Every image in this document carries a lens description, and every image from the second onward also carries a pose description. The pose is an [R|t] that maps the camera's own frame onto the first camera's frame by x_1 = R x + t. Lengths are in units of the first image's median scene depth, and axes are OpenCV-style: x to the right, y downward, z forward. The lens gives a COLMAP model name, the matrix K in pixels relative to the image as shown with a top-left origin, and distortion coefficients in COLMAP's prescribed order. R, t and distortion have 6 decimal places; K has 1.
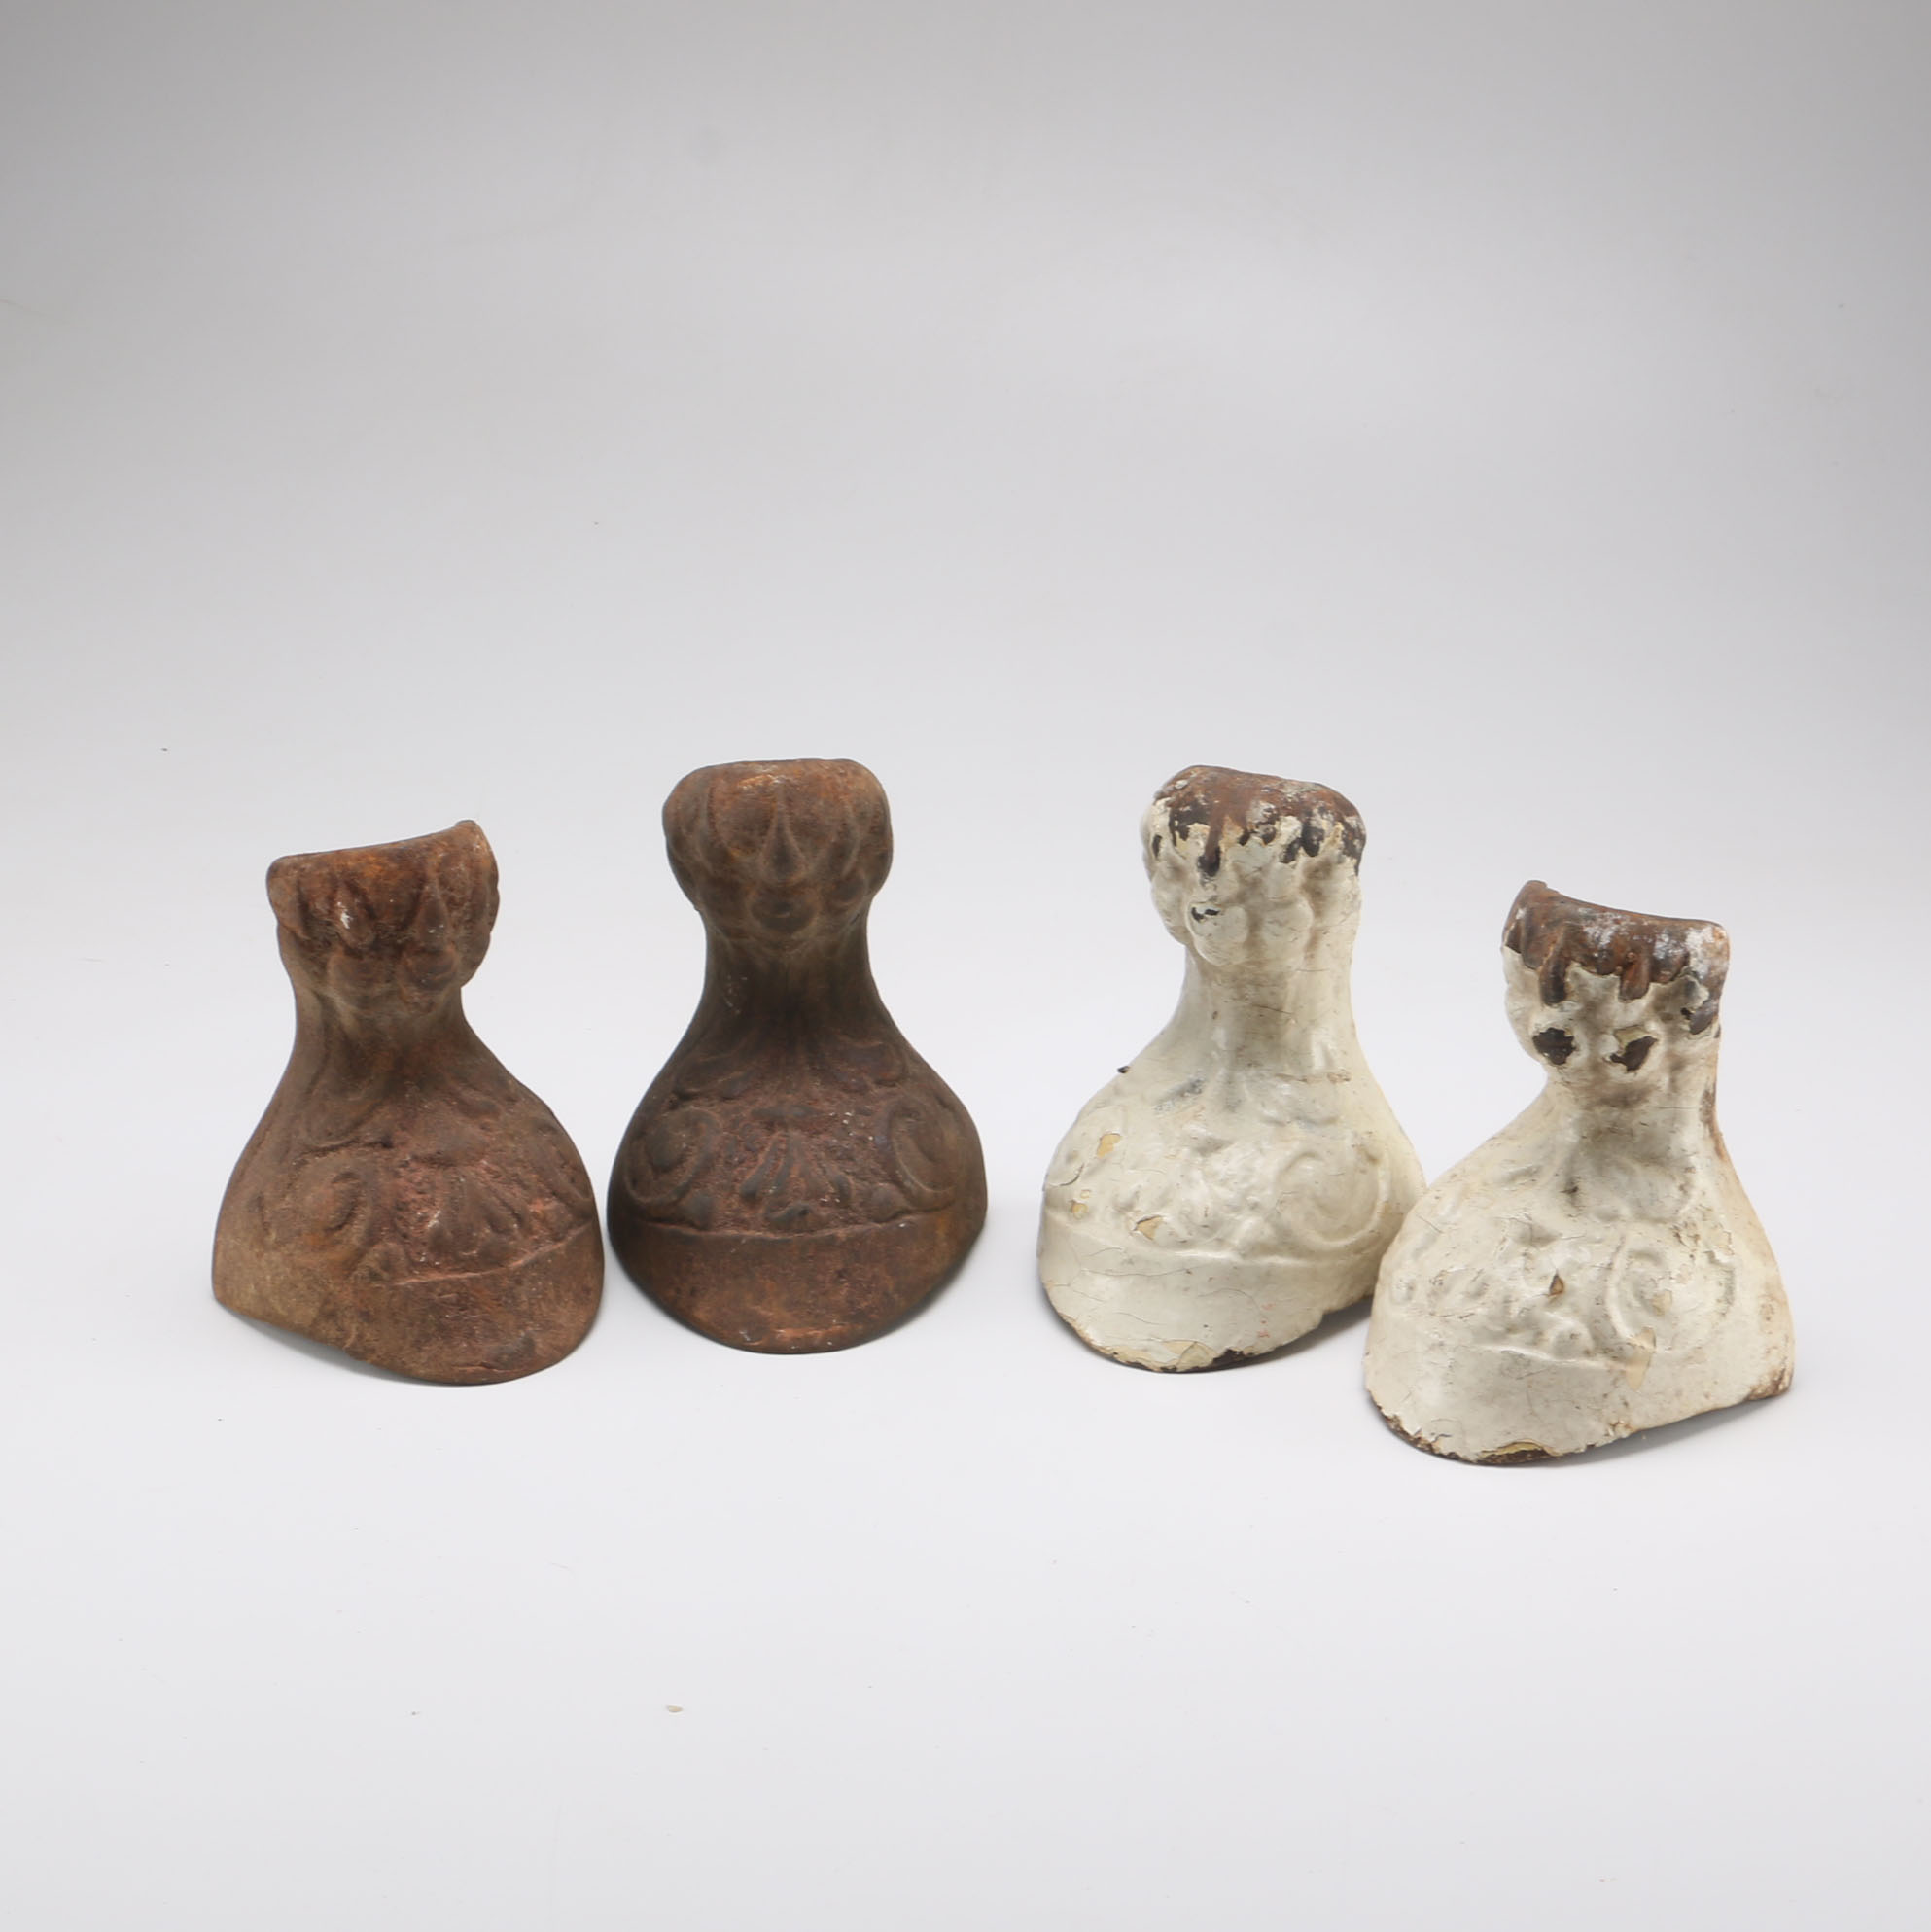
lens RADIAL K [[4608.5, 0, 962.1], [0, 4608.5, 966.5], [0, 0, 1]] dist [-0.132096, 0.000000]
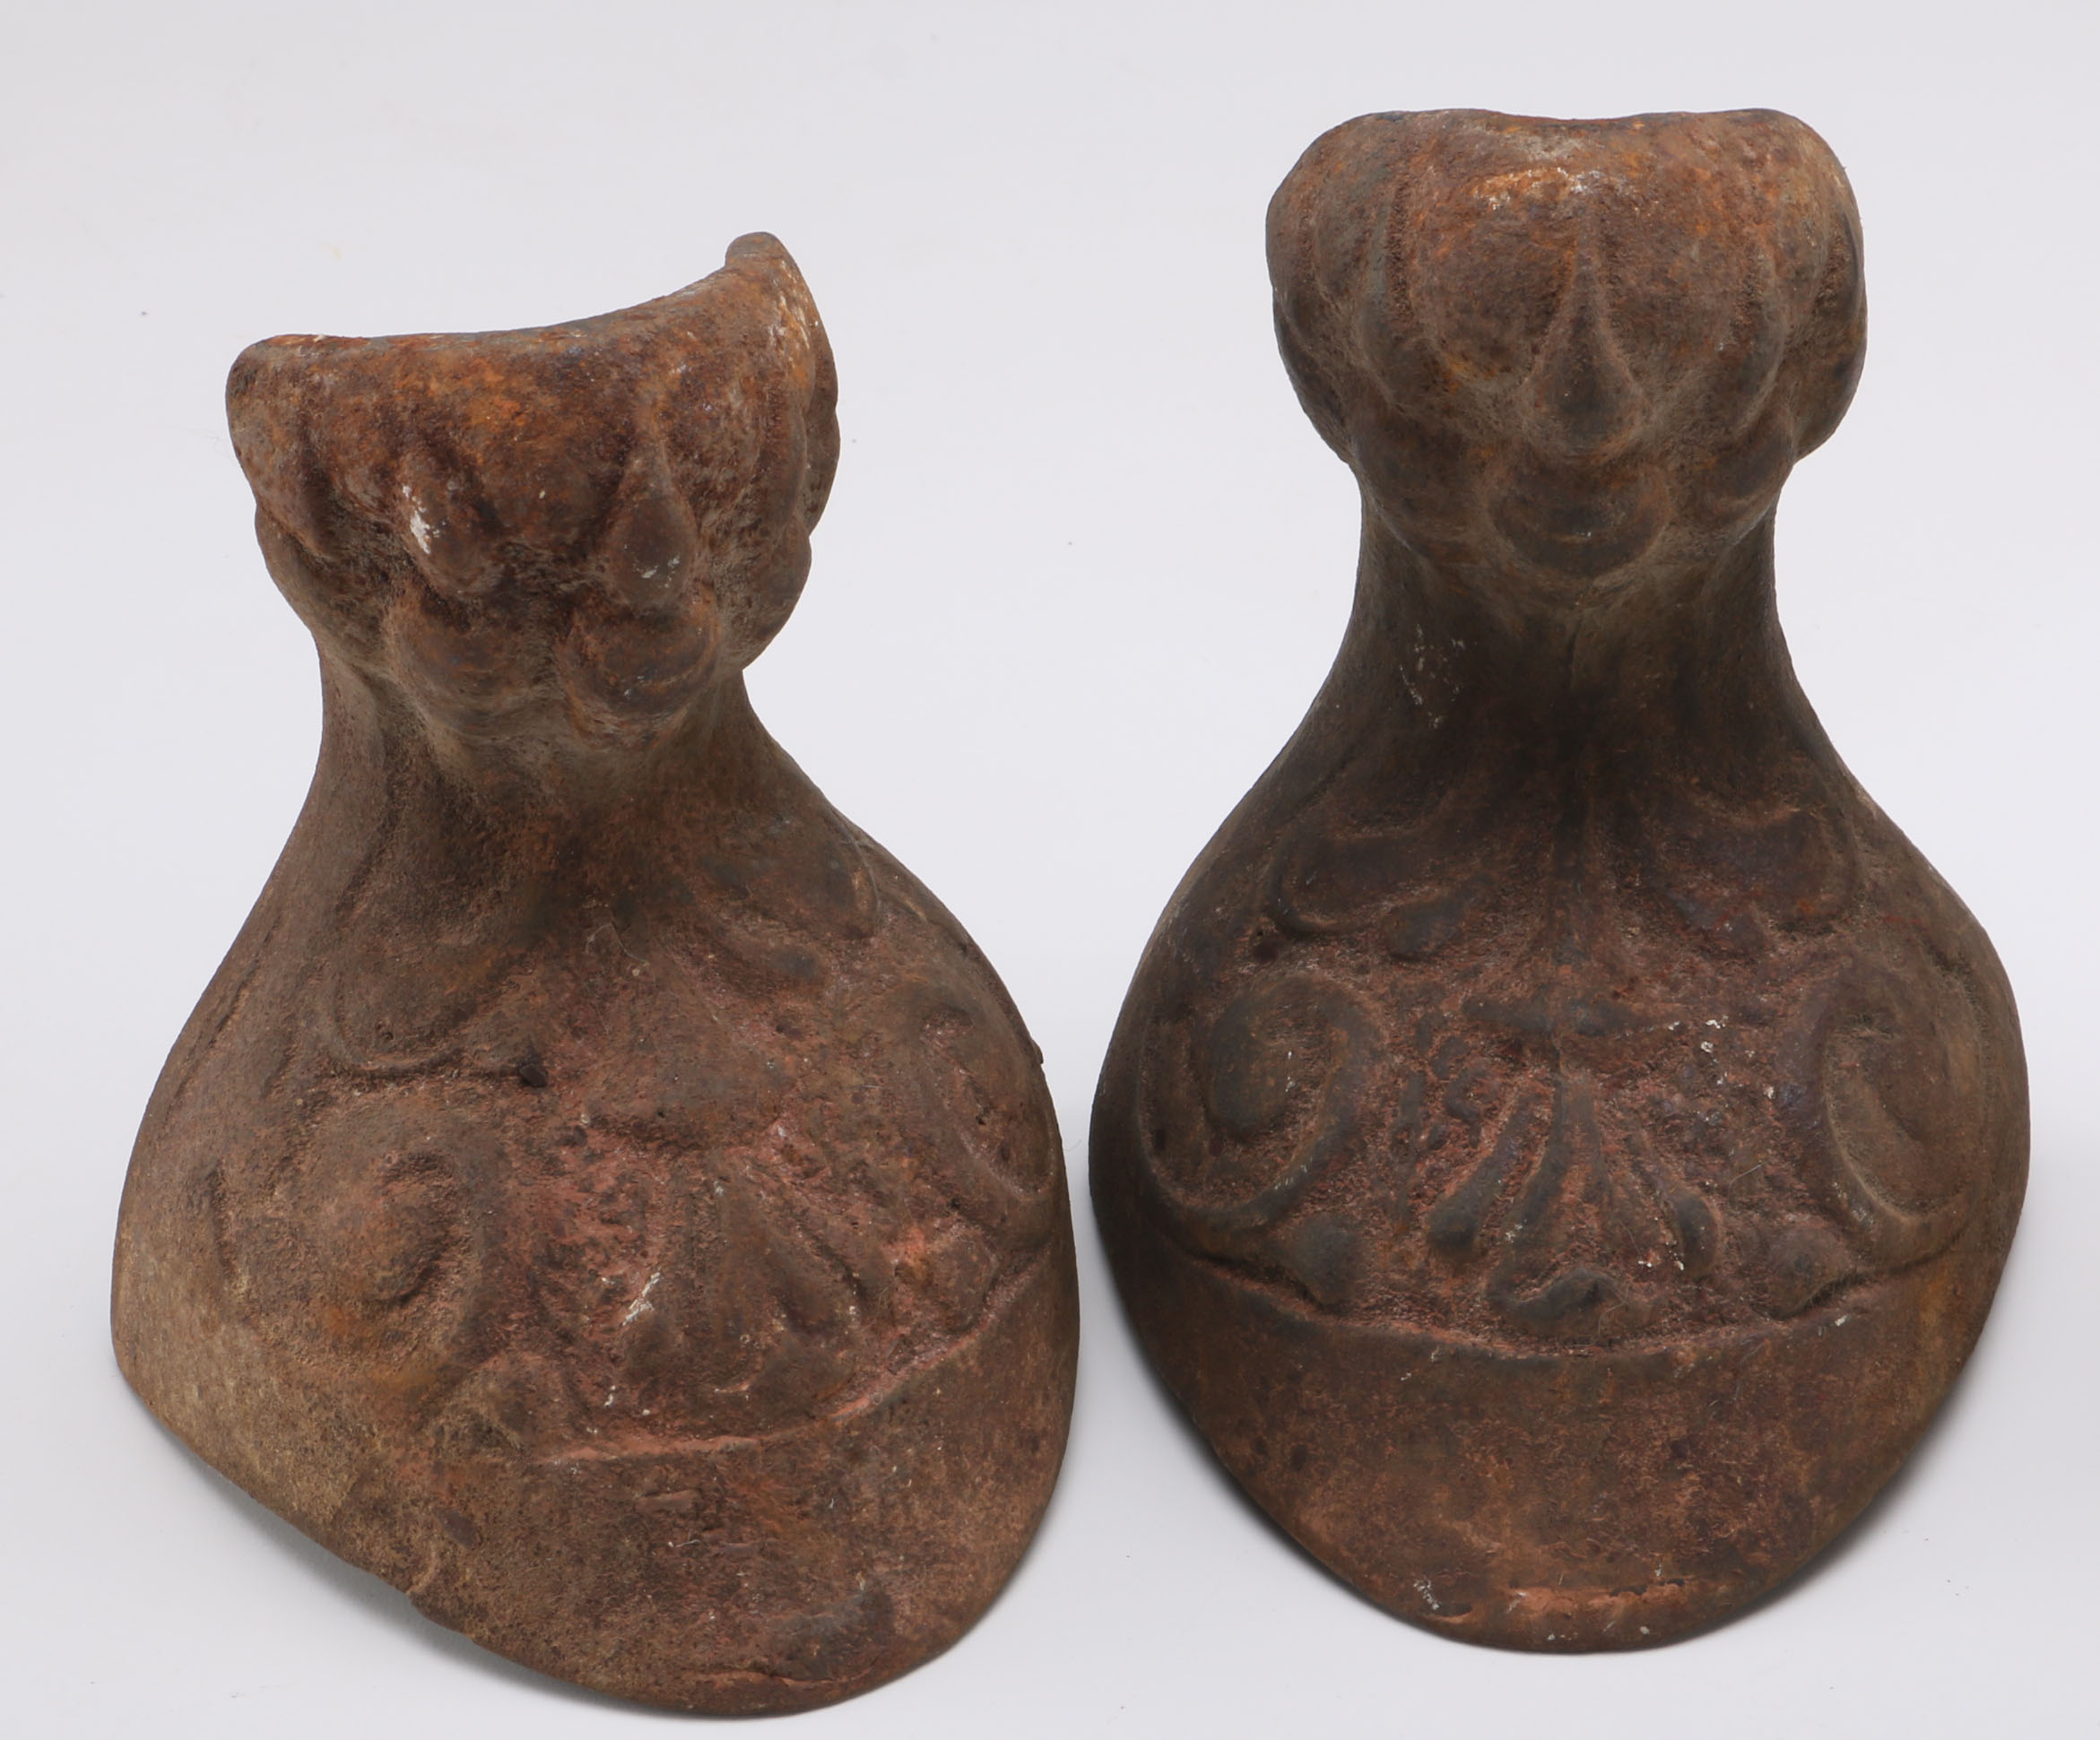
lens RADIAL K [[6054.4, 0, 1056.6], [0, 6054.4, 869.9], [0, 0, 1]] dist [0.046470, 0.000000]
pose [[0.995605, 0.048589, -0.080067, -0.040126], [-0.032179, 0.980320, 0.194775, -0.079834], [0.087955, -0.191342, 0.977575, 0.501529]]
